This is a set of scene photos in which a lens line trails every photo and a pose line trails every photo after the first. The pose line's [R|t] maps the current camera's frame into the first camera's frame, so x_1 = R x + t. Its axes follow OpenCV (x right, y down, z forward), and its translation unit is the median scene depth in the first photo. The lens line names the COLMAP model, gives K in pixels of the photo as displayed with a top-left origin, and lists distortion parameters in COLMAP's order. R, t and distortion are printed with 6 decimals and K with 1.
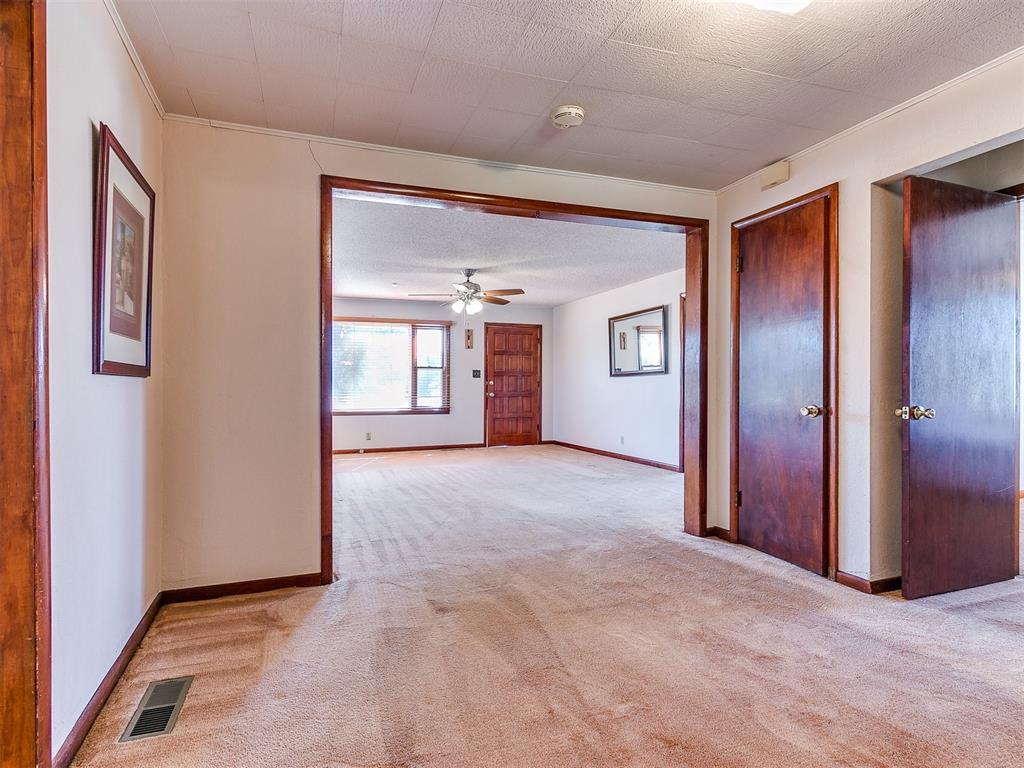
lens RADIAL K [[524.4, 0, 513.9], [0, 524.4, 385.6], [0, 0, 1]] dist [0.005810, -0.000556]
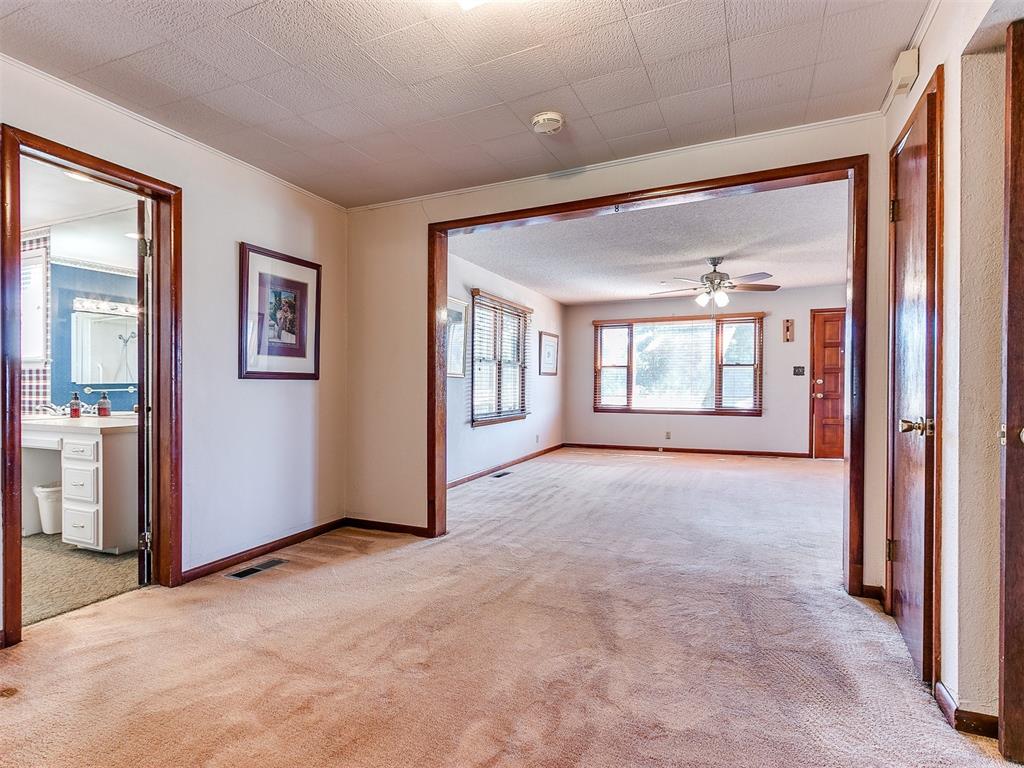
lens RADIAL K [[524.4, 0, 487.4], [0, 524.4, 385.5], [0, 0, 1]] dist [0.005810, -0.000556]
pose [[0.717990, 0.002791, -0.696048, 0.161273], [-0.000917, 0.999995, 0.003064, -0.000955], [0.696053, -0.001562, 0.717989, 0.040771]]
